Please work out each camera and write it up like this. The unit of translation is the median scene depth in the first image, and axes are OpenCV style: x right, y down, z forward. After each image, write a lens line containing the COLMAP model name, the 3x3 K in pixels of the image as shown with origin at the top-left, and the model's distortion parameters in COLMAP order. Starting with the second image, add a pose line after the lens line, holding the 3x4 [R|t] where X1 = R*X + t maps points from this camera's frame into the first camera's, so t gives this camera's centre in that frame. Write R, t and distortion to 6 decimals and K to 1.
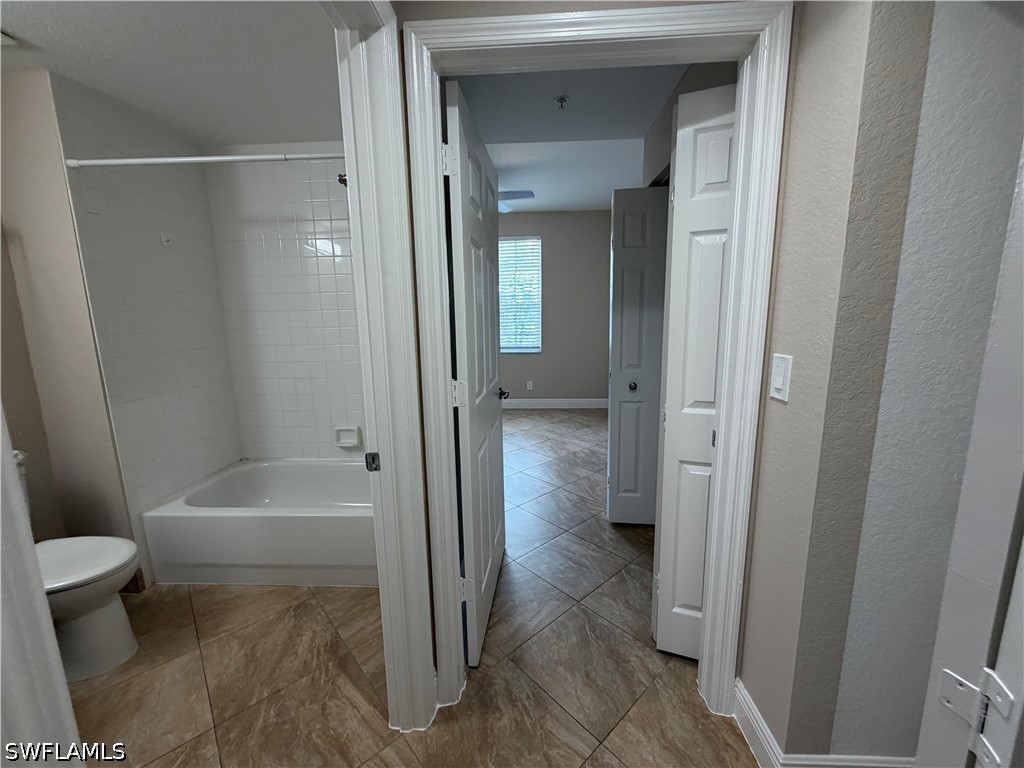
lens RADIAL K [[408.2, 0, 508.9], [0, 408.2, 384.2], [0, 0, 1]] dist [0.000206, 0.000157]
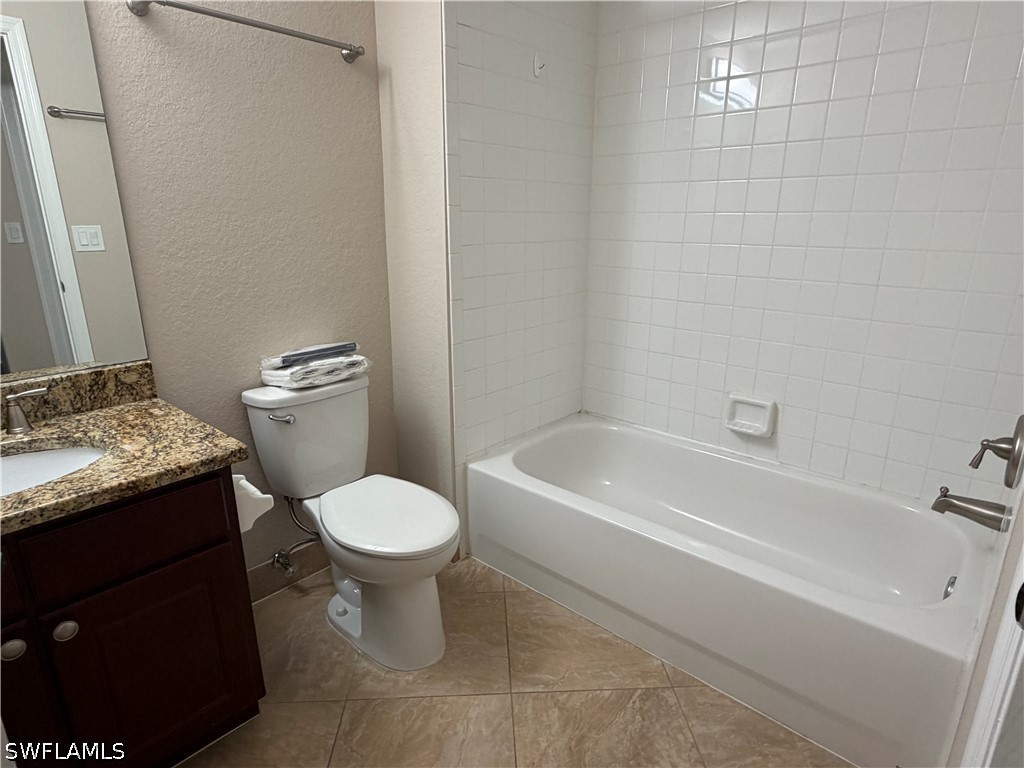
lens RADIAL K [[575.5, 0, 512.0], [0, 575.5, 384.0], [0, 0, 1]] dist [0.005578, 0.000414]
pose [[0.780608, 0.195738, -0.593580, -0.263165], [-0.122297, 0.979173, 0.162060, -0.001833], [0.612939, -0.053912, 0.788289, 0.254071]]
